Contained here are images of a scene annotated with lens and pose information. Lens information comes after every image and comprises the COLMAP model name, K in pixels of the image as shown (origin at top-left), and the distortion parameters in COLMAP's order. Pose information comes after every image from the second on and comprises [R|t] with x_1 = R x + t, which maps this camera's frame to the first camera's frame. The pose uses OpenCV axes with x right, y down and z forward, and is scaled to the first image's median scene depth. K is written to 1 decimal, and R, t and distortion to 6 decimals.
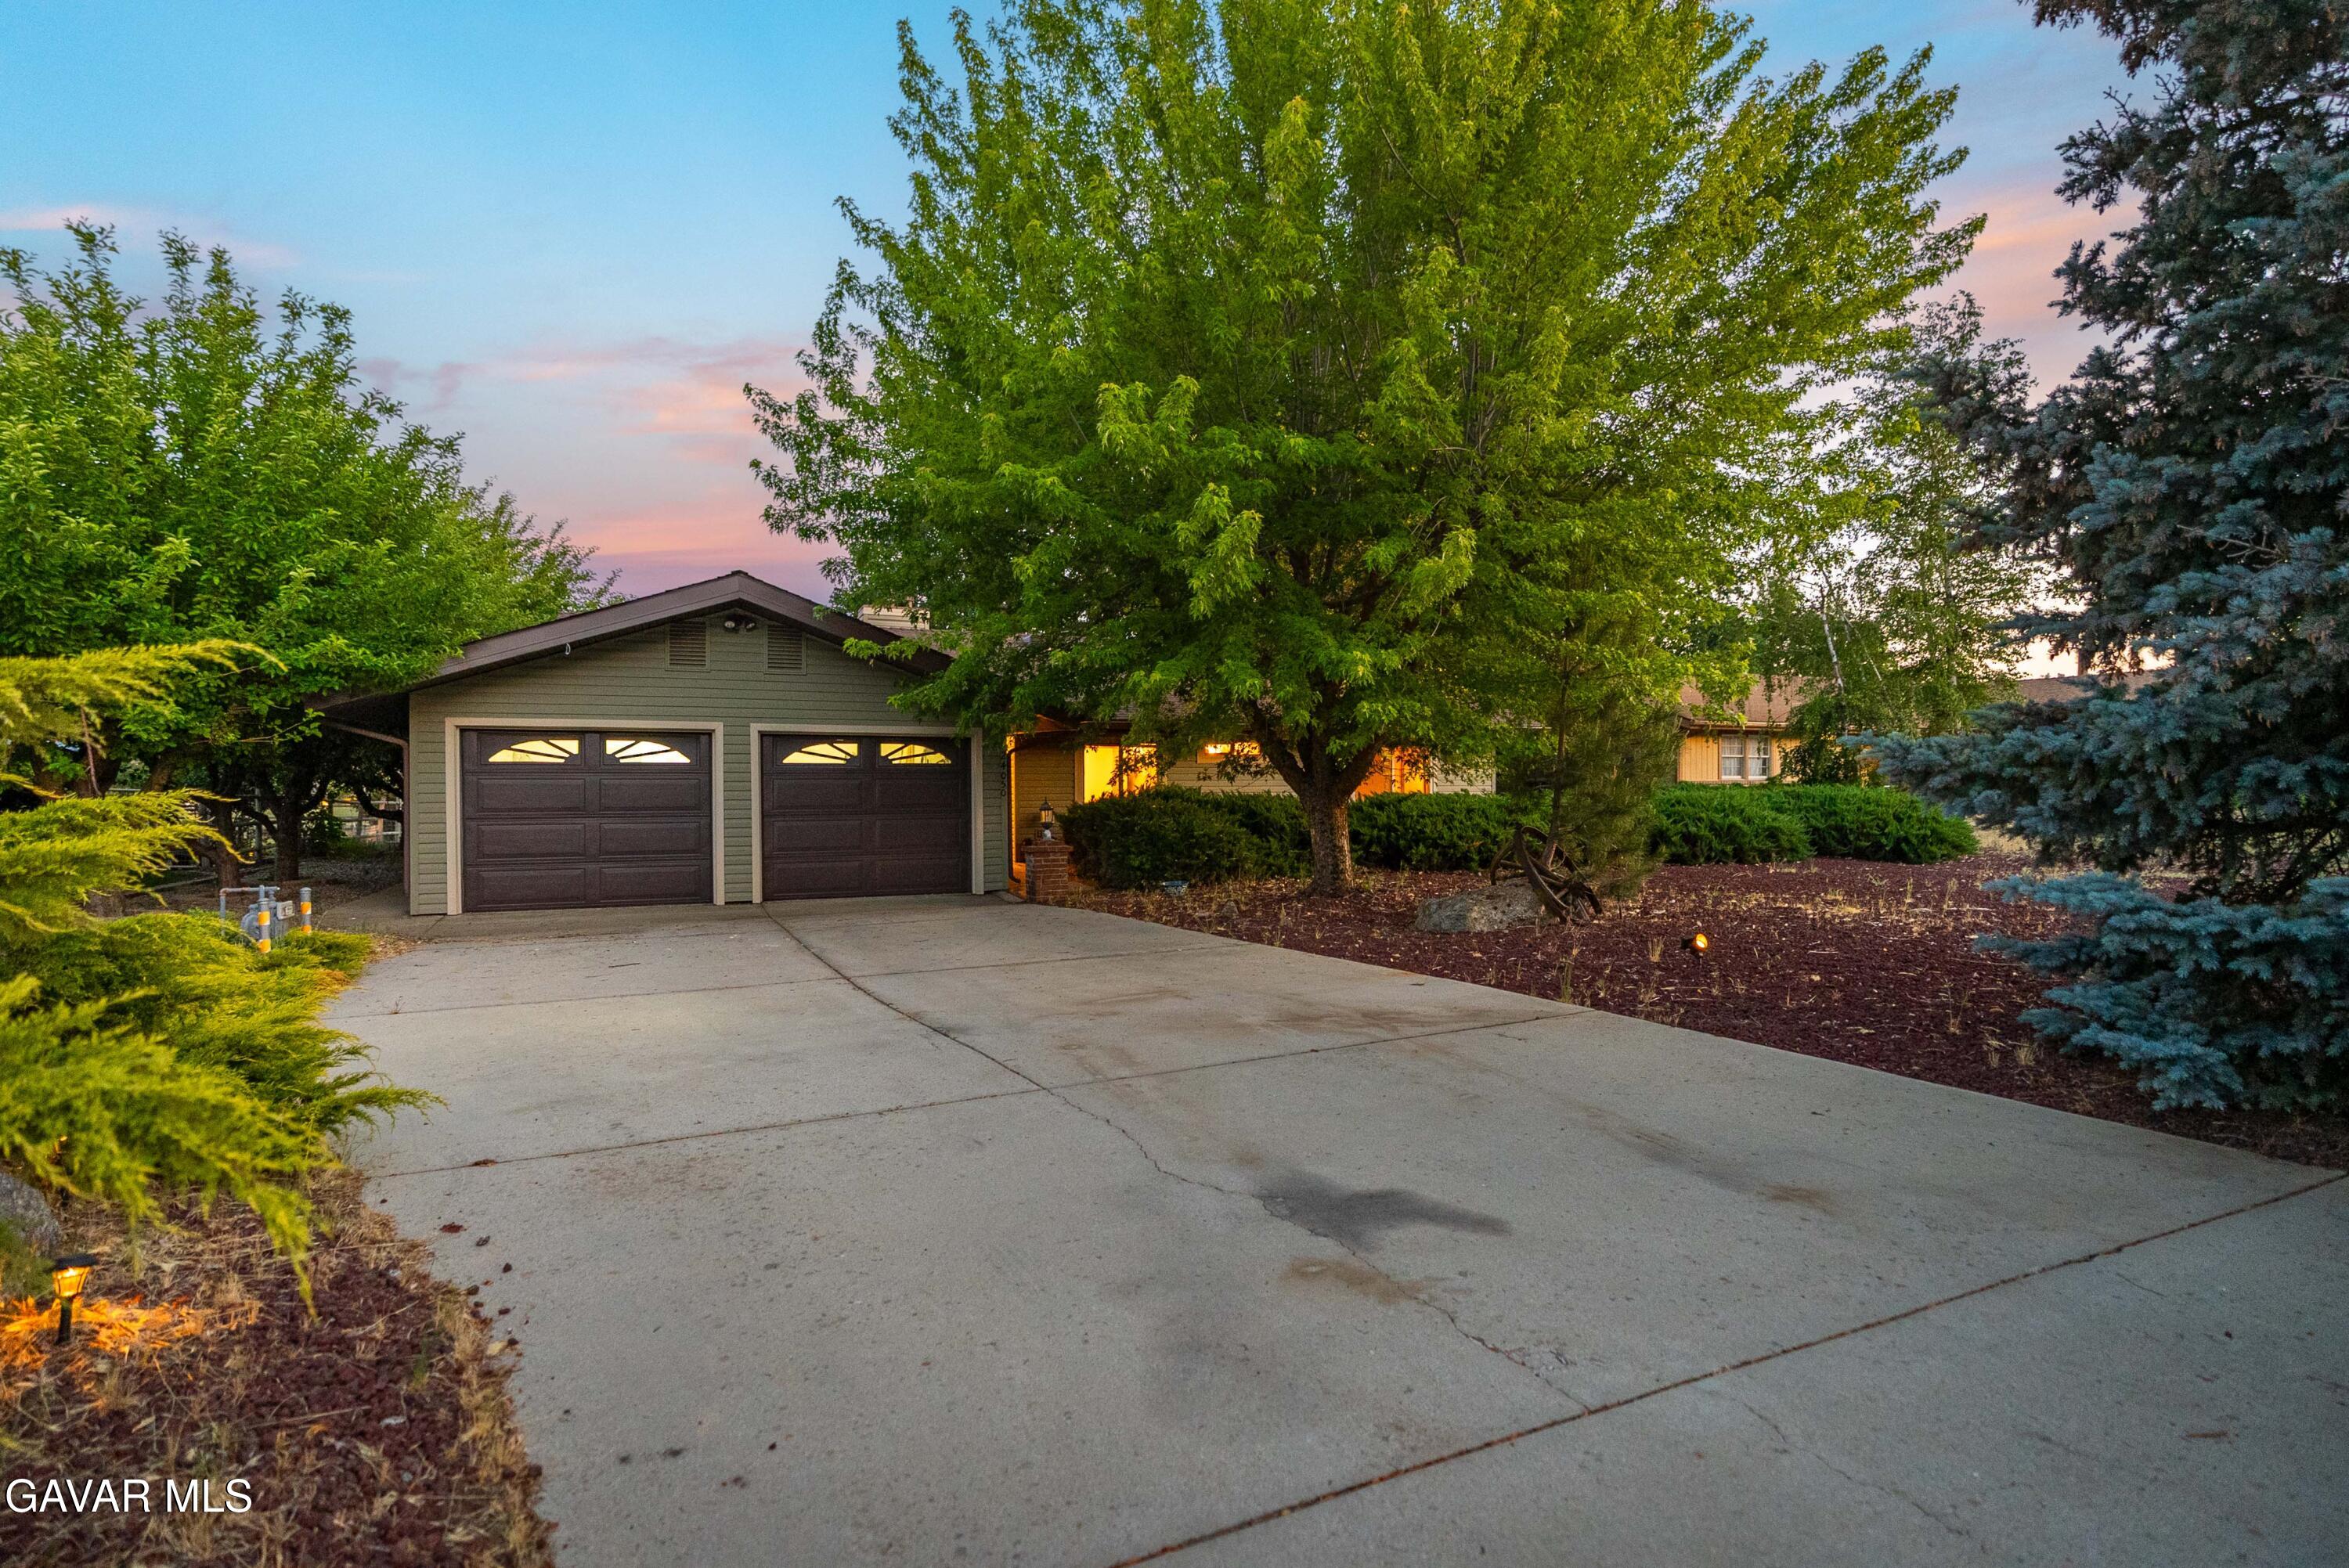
lens RADIAL K [[1125.0, 0, 1169.1], [0, 1125.0, 780.2], [0, 0, 1]] dist [0.000524, 0.000700]
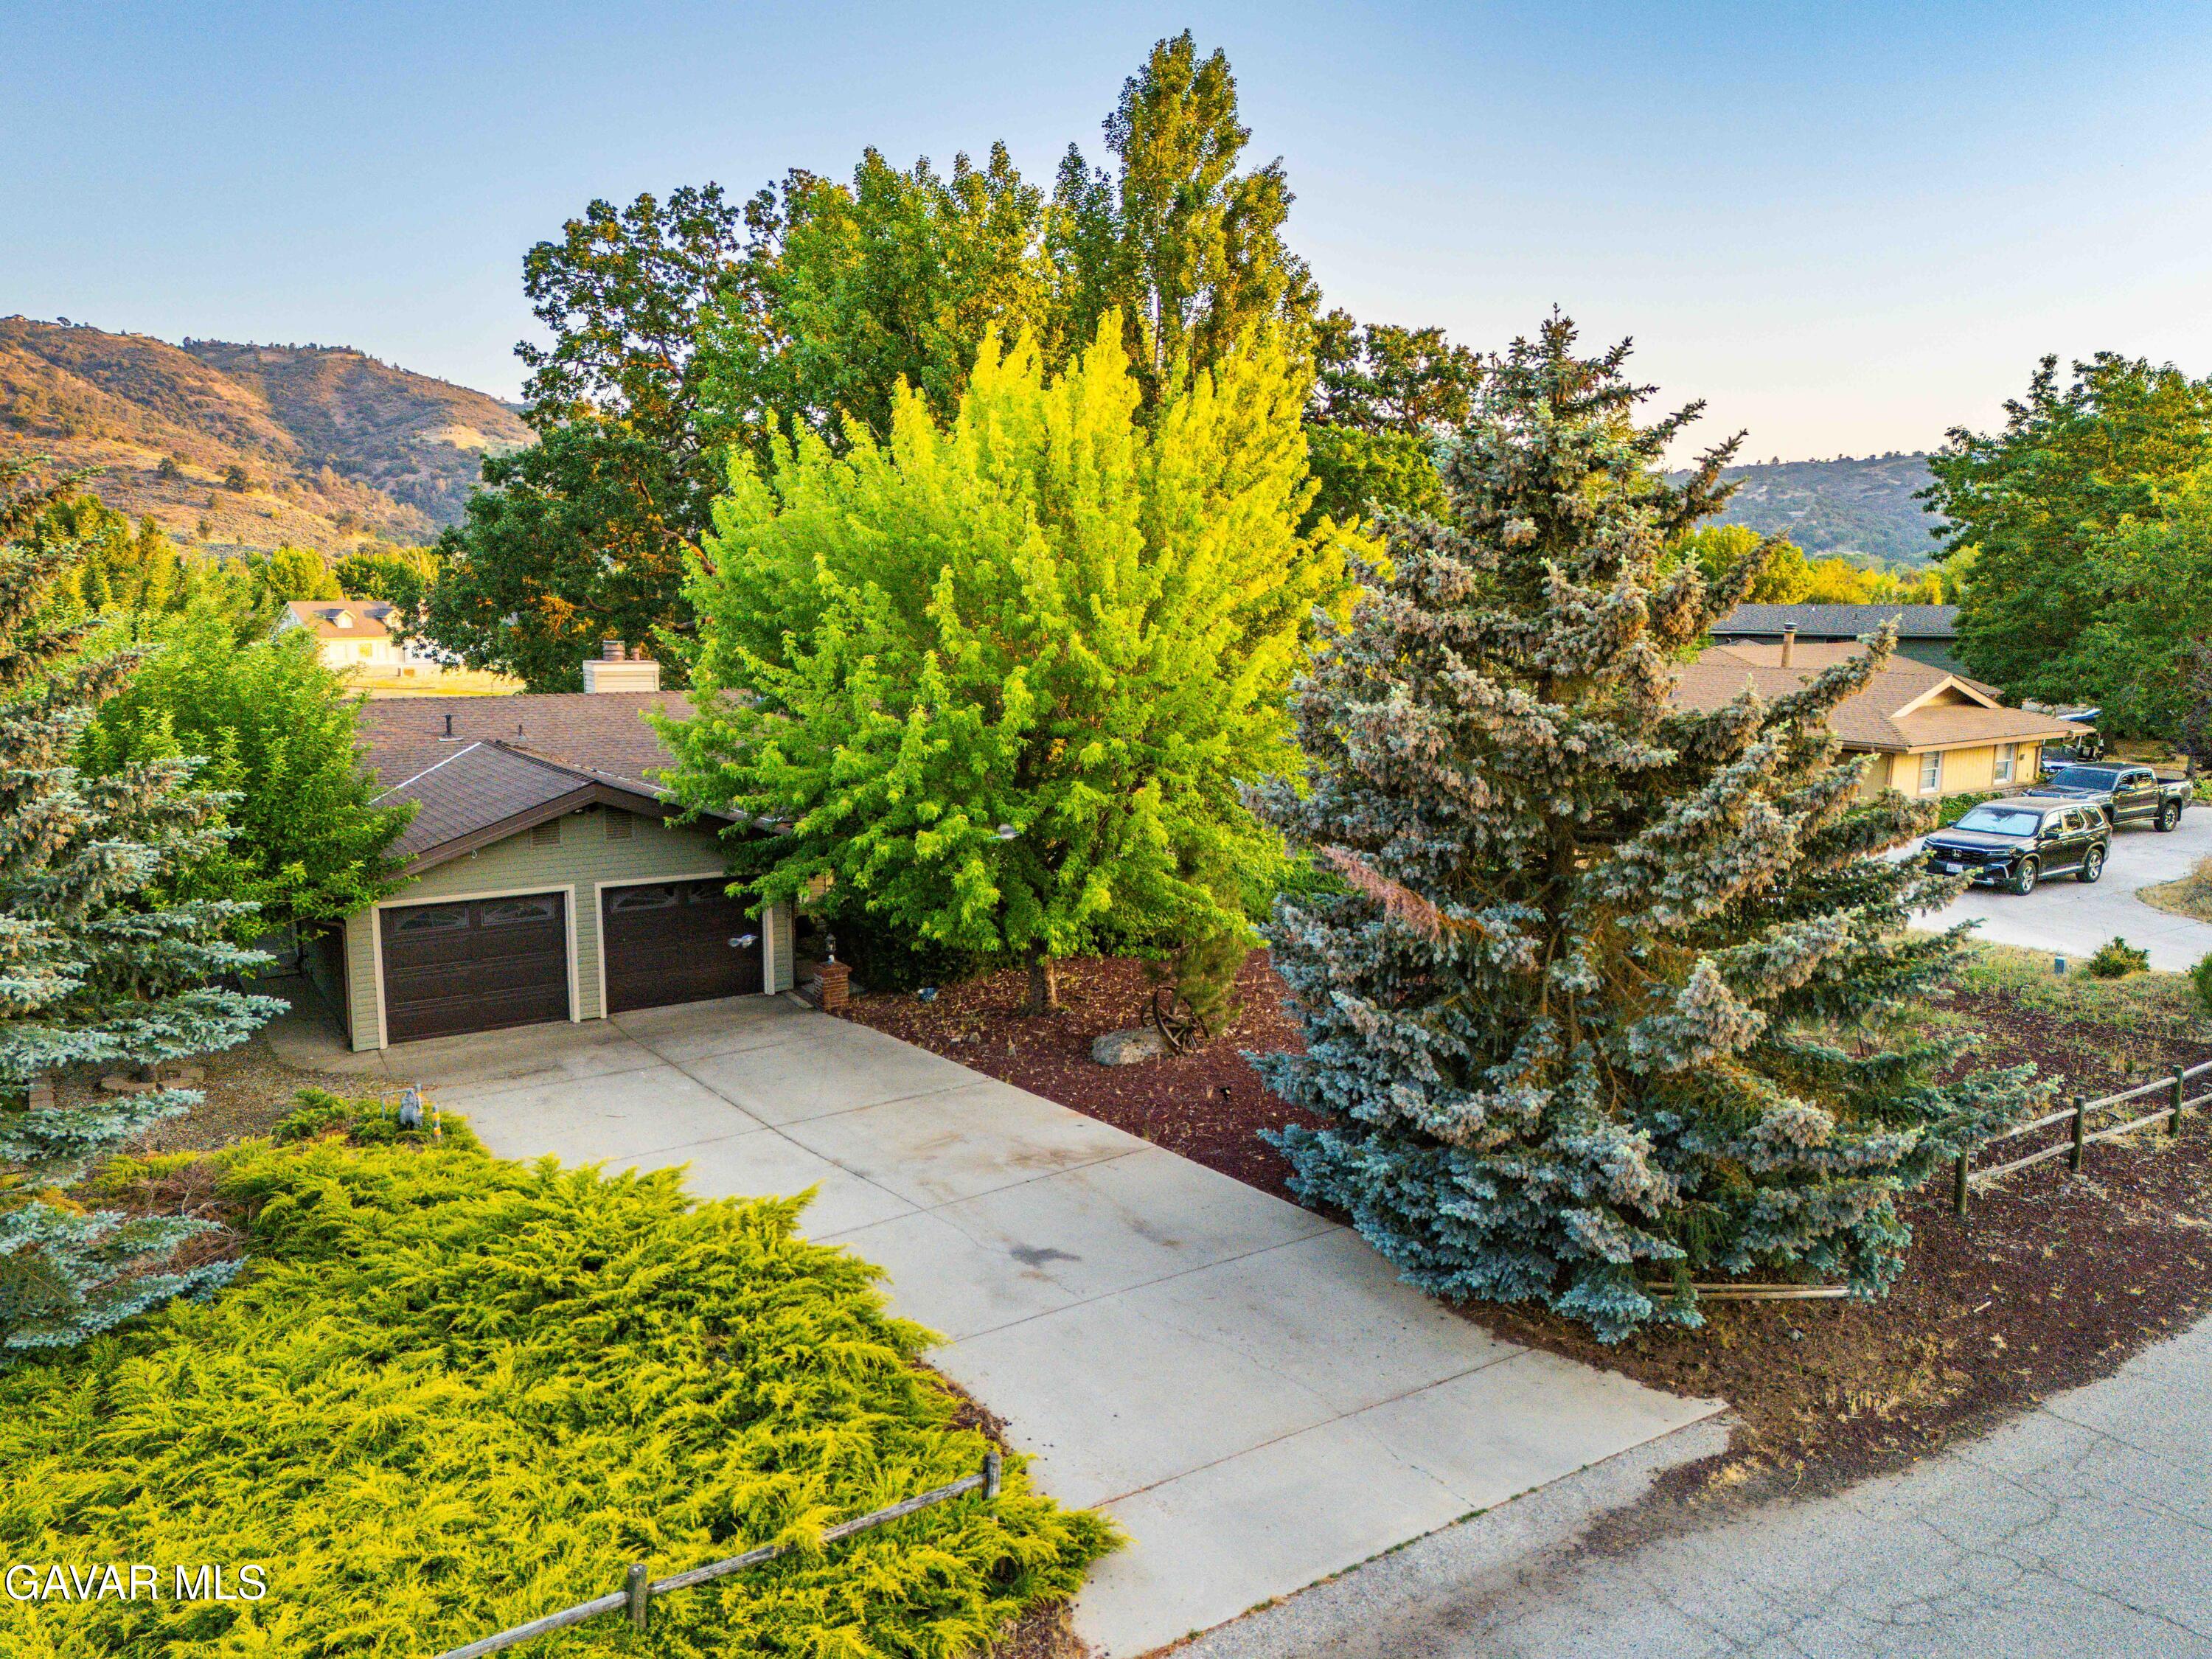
lens RADIAL K [[1584.9, 0, 1102.1], [0, 1584.9, 820.0], [0, 0, 1]] dist [0.103419, -0.073017]
pose [[0.985577, -0.014000, 0.168647, -0.145704], [-0.011940, 0.988335, 0.151826, -0.545933], [-0.168805, -0.151649, 0.973913, -1.165087]]
